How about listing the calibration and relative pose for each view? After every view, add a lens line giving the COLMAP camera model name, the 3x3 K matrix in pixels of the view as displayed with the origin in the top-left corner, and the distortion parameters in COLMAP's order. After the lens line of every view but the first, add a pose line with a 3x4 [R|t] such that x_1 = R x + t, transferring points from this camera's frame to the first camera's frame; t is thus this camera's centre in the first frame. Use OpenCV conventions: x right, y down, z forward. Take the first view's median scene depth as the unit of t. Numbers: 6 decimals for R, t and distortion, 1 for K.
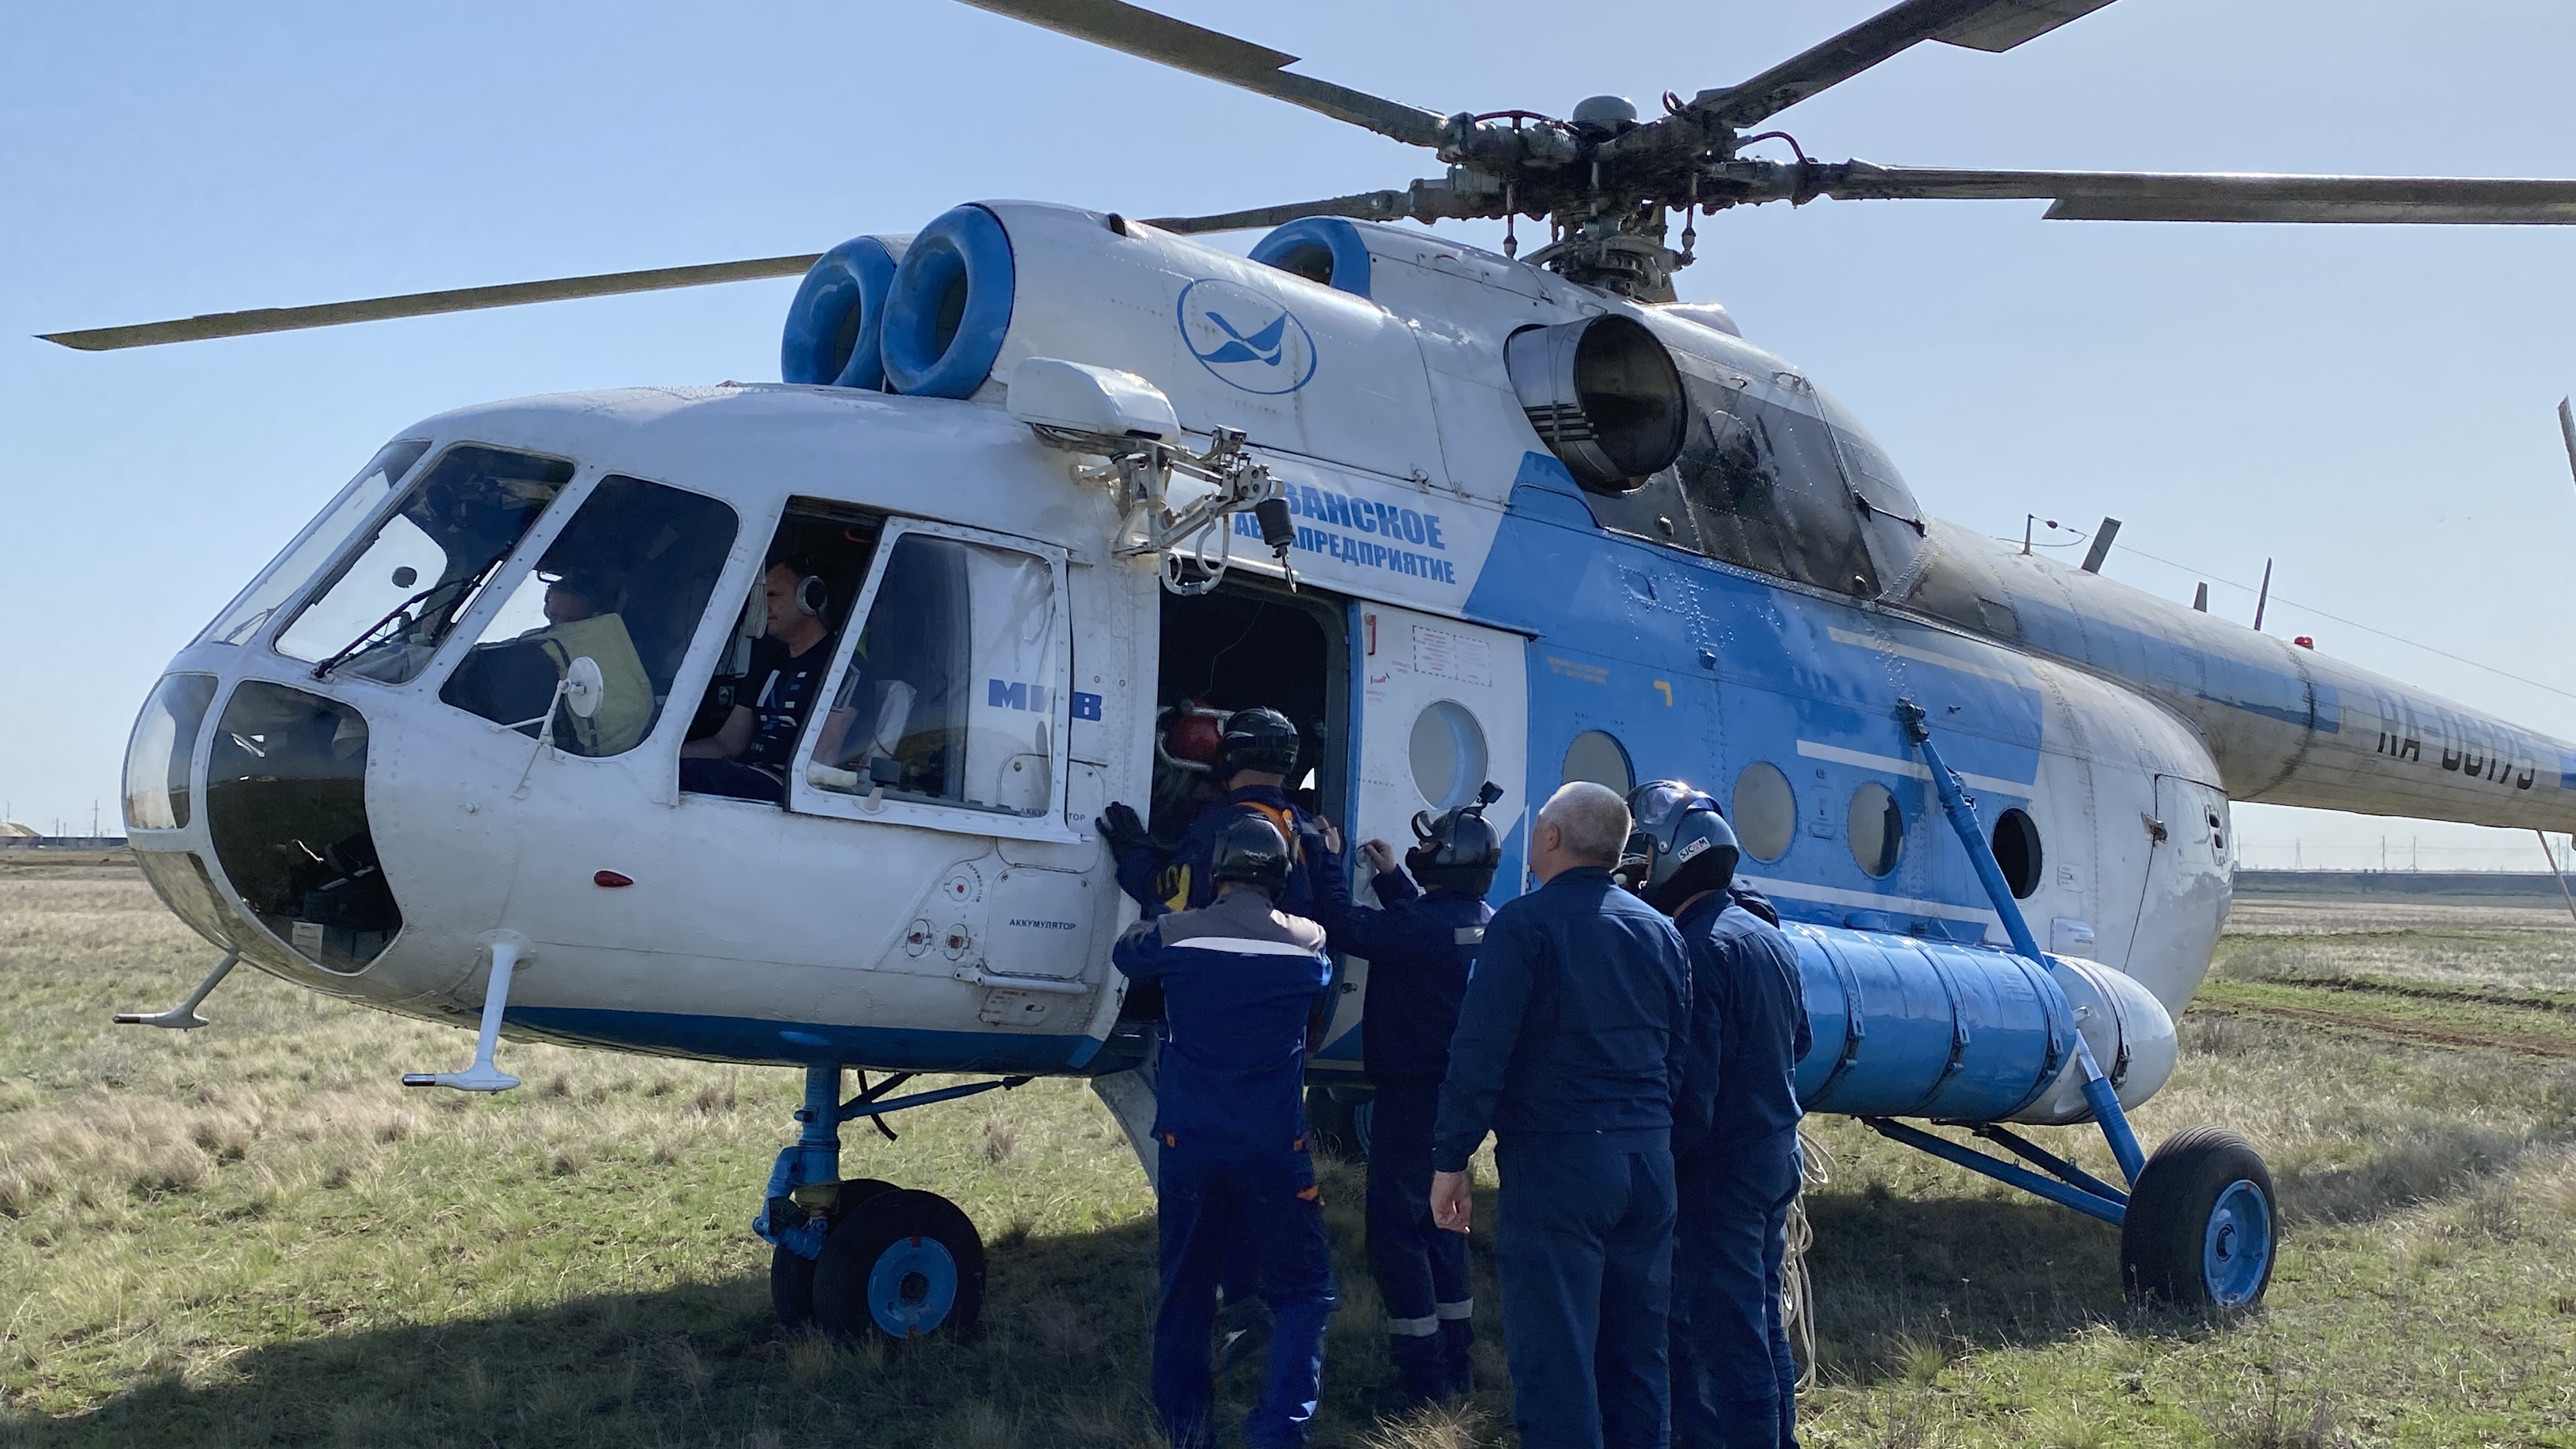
lens RADIAL K [[2612.7, 0, 1288.0], [0, 2612.7, 724.5], [0, 0, 1]] dist [0.189672, -0.558064]
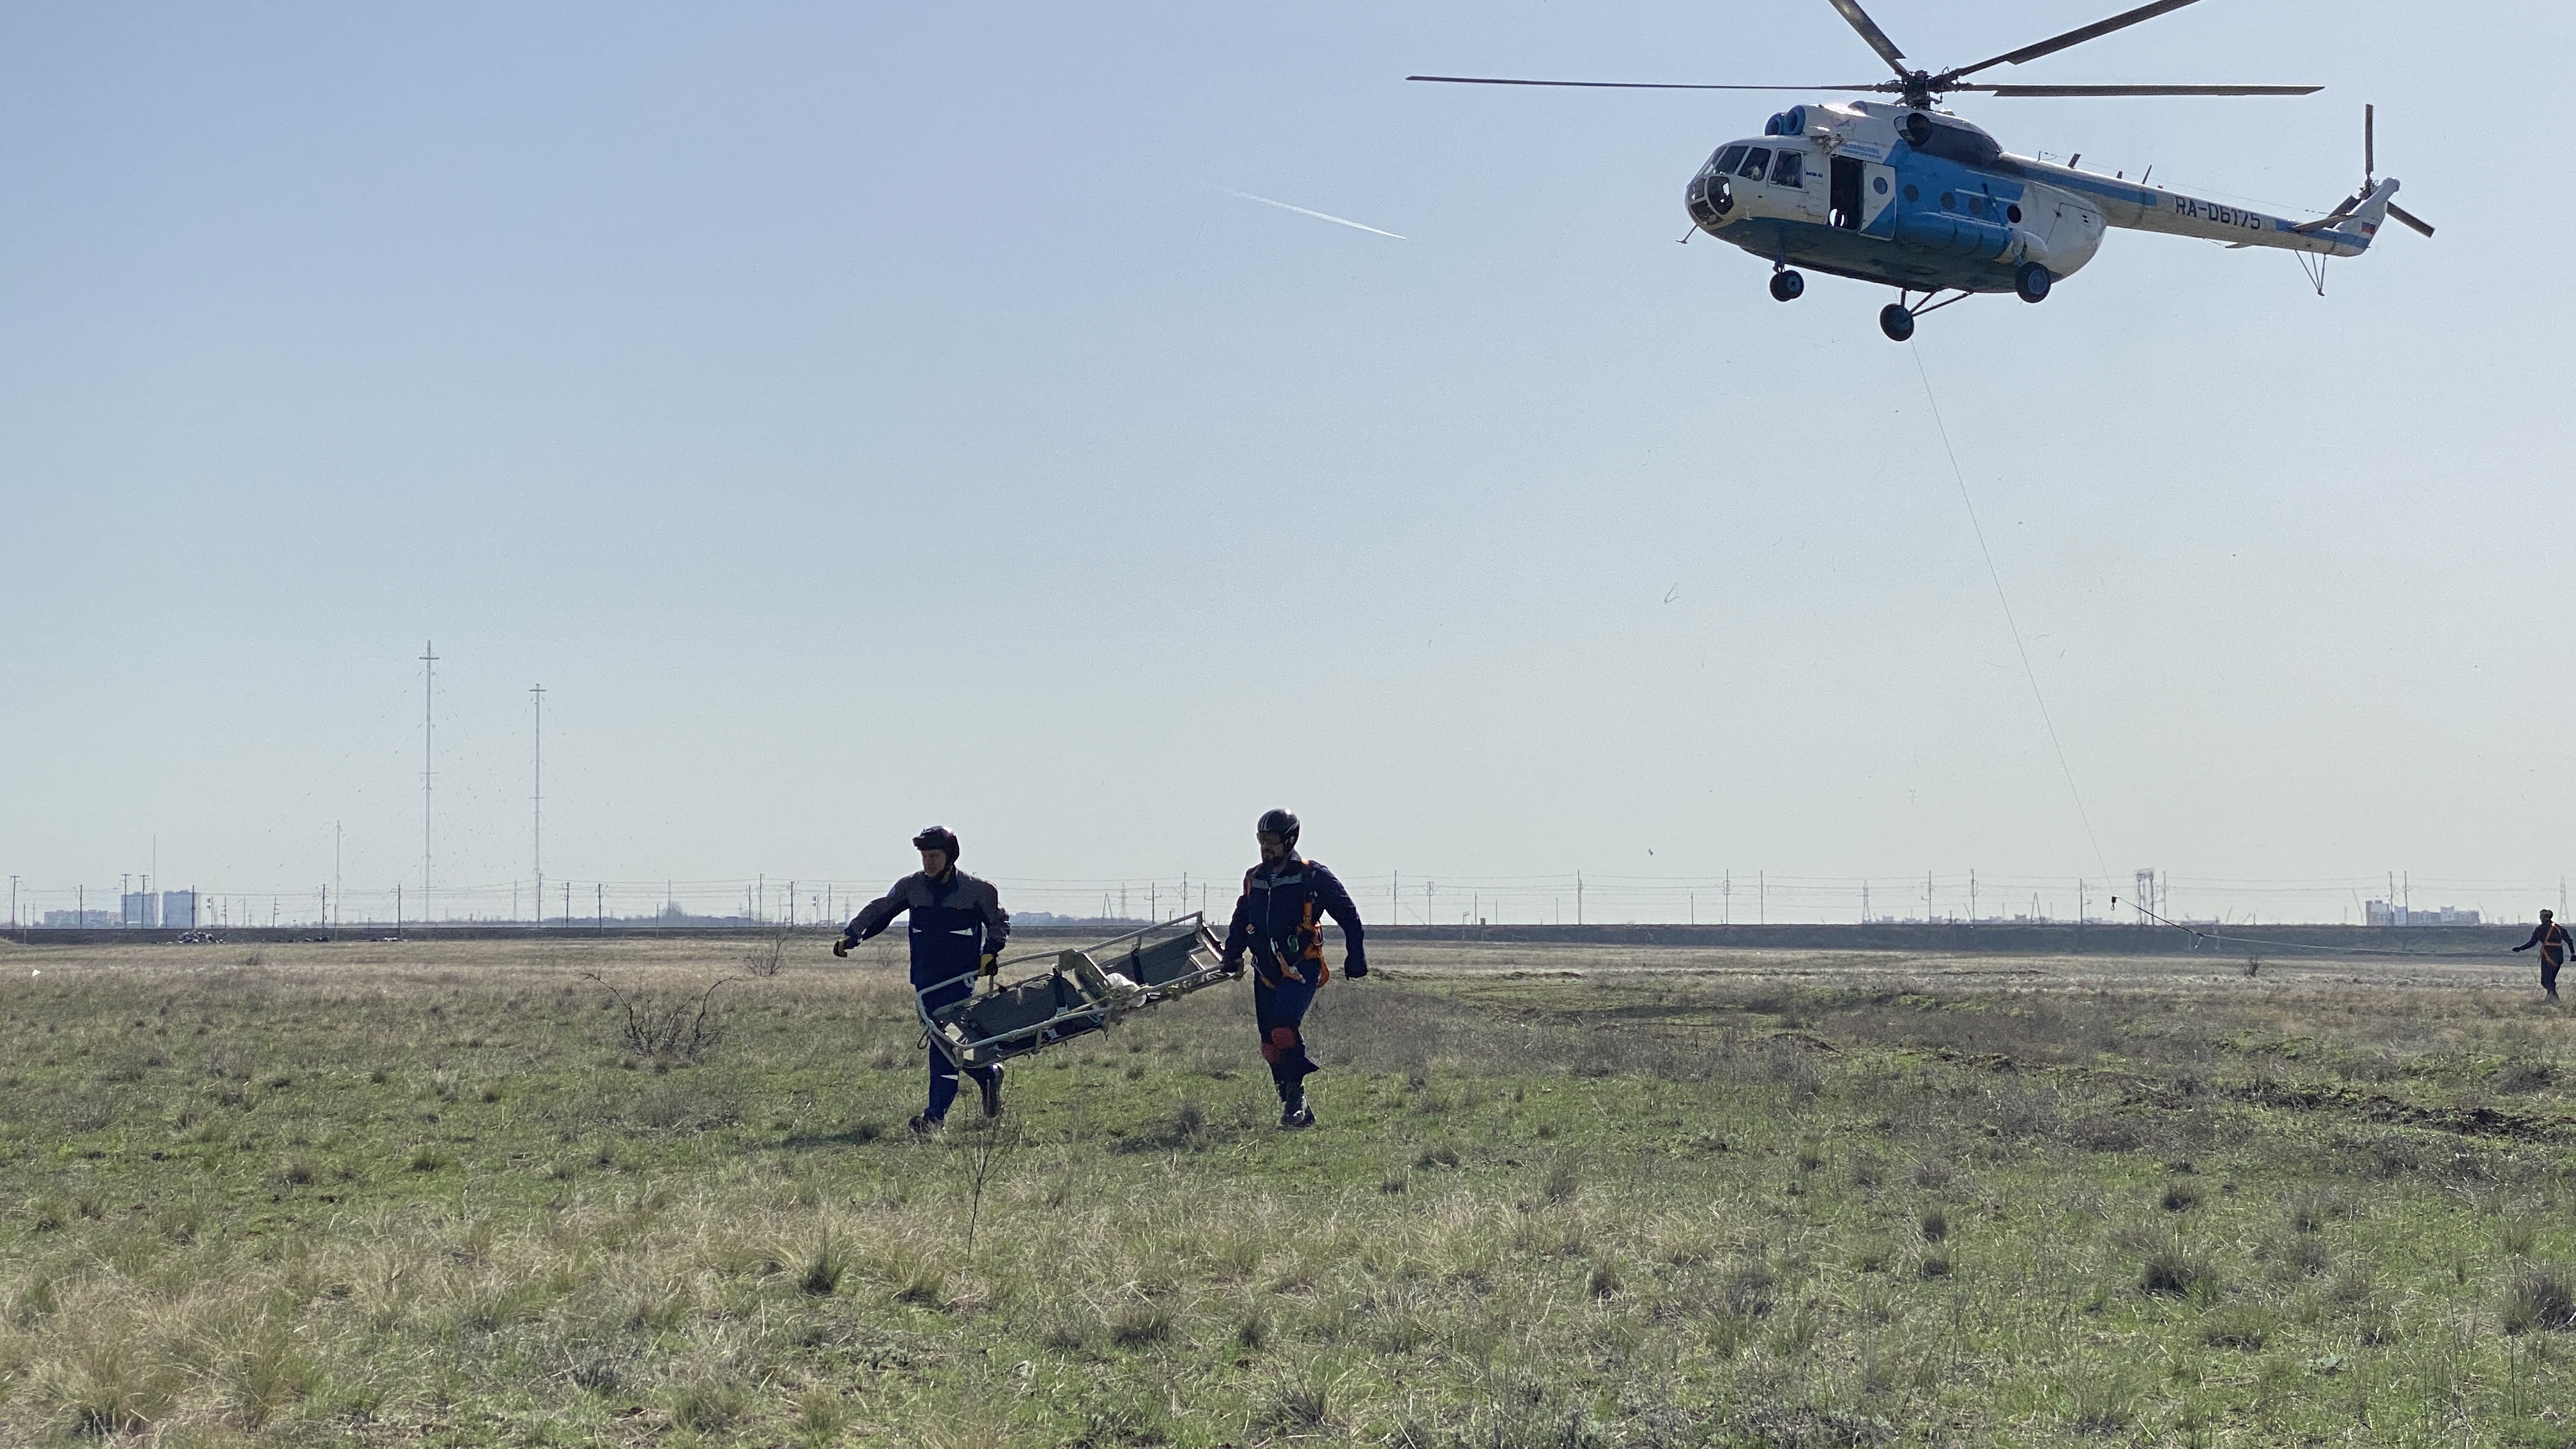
lens RADIAL K [[3502.8, 0, 1288.0], [0, 3502.8, 724.5], [0, 0, 1]] dist [-0.001315, 0.000677]
pose [[0.969251, -0.066918, -0.236800, 0.581398], [0.061768, 0.997666, -0.029111, 1.444453], [0.238195, 0.013589, 0.971122, -7.382982]]
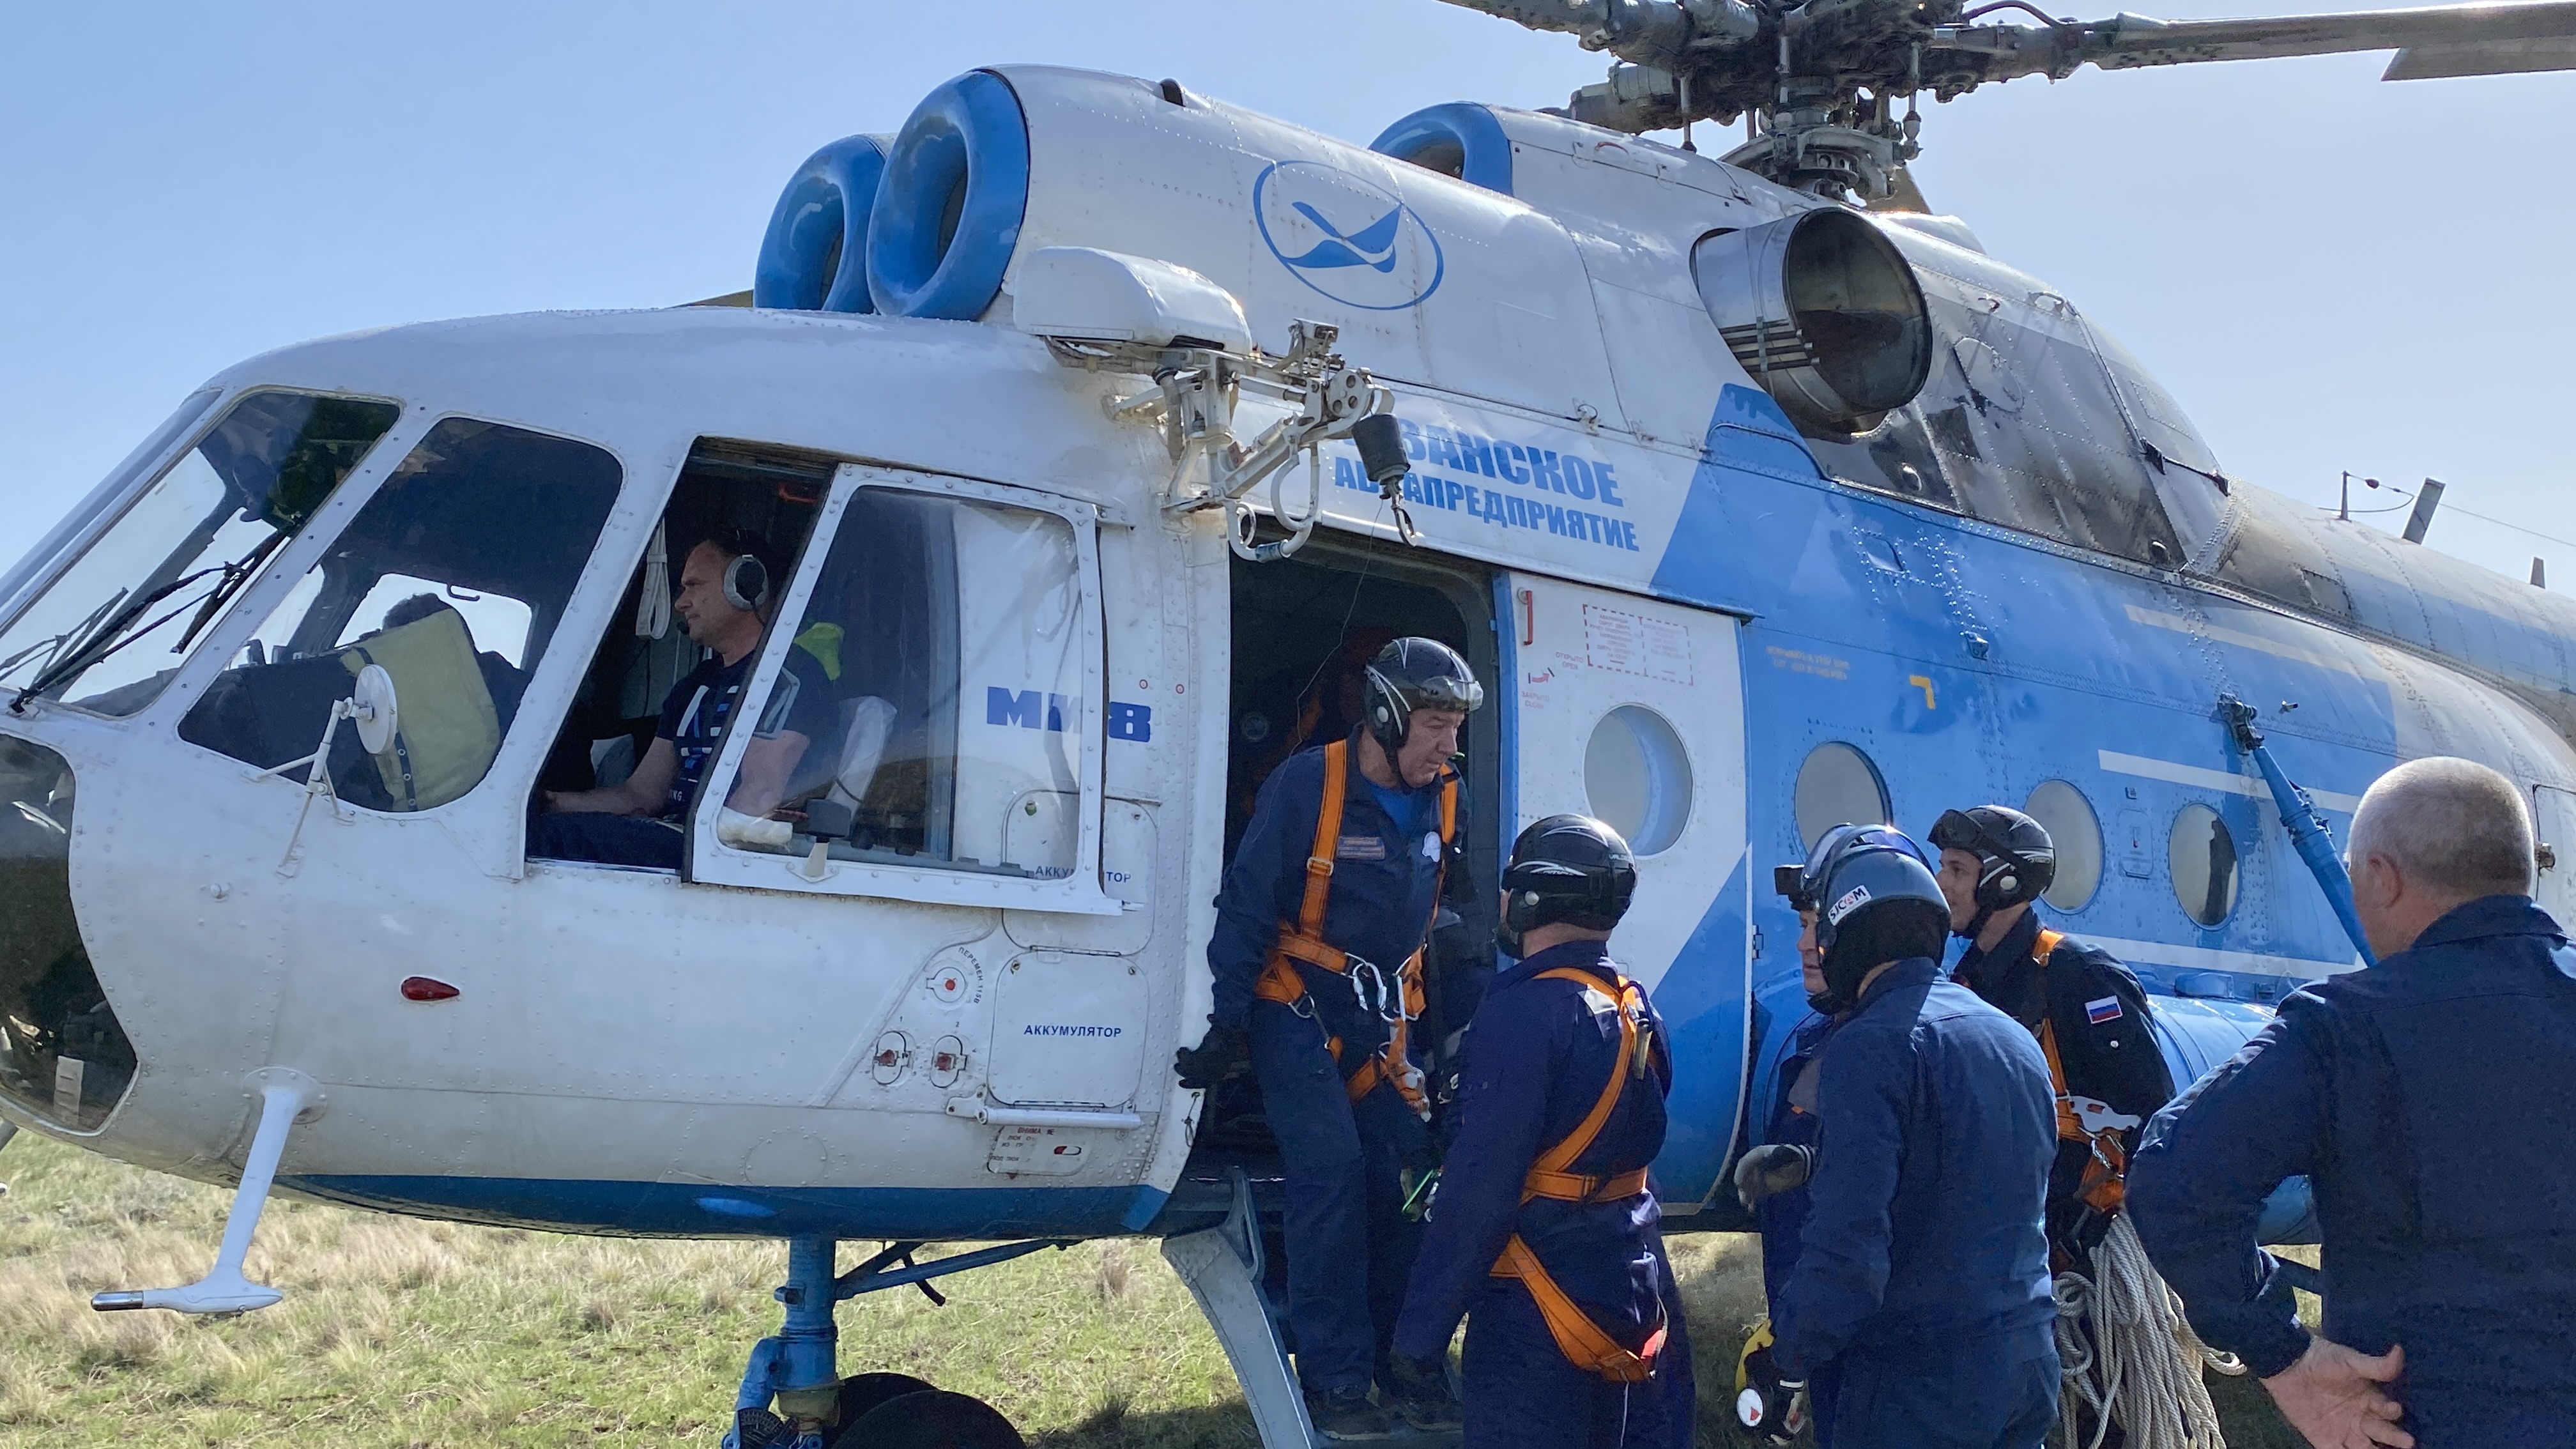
lens RADIAL K [[2612.7, 0, 1288.0], [0, 2612.7, 724.5], [0, 0, 1]] dist [0.189672, -0.558064]
pose [[0.997229, -0.036759, -0.064679, 0.011101], [0.035093, 0.999027, -0.026708, 0.012797], [0.065598, 0.024365, 0.997549, 0.258738]]
